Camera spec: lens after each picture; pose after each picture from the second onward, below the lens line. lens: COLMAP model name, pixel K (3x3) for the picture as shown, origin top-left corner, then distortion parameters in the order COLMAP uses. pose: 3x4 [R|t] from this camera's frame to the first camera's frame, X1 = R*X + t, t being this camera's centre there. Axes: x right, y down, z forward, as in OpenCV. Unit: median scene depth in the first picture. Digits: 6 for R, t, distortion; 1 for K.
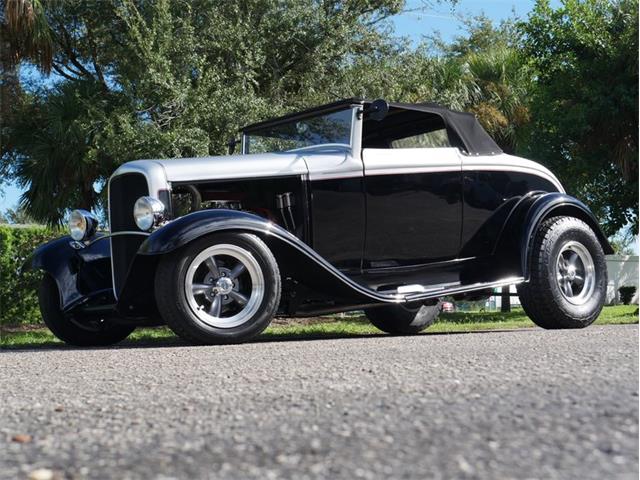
lens RADIAL K [[1130.8, 0, 321.1], [0, 1130.8, 242.7], [0, 0, 1]] dist [-0.001331, 0.000000]
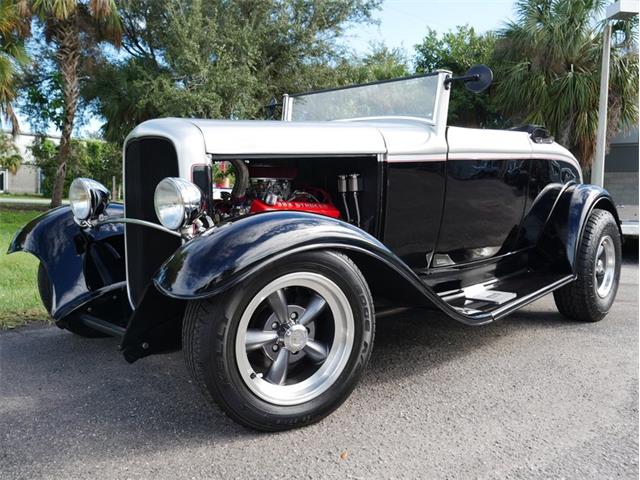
lens RADIAL K [[543.1, 0, 320.4], [0, 543.1, 243.3], [0, 0, 1]] dist [-0.019849, -0.006627]
pose [[0.992047, 0.061483, 0.109827, -0.092479], [-0.077314, 0.986221, 0.146259, -0.049728], [-0.099322, -0.153587, 0.983131, 0.608987]]
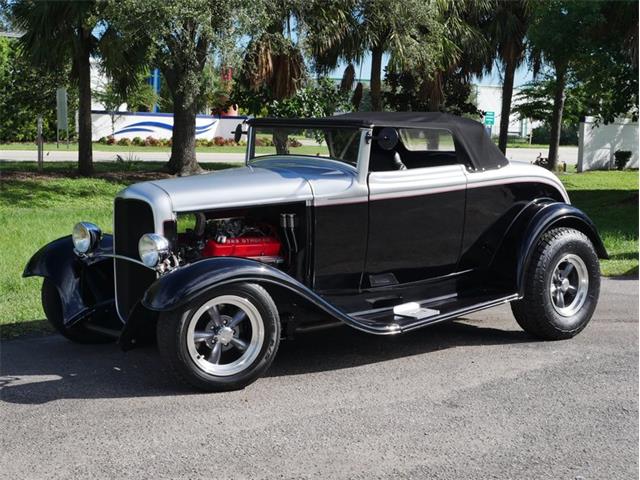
lens RADIAL K [[1130.8, 0, 332.3], [0, 1130.8, 218.9], [0, 0, 1]] dist [-0.001331, 0.000000]
pose [[0.998140, 0.057752, 0.019545, -0.012878], [-0.060089, 0.986087, 0.154992, -0.195911], [-0.010322, -0.155878, 0.987722, 0.006234]]
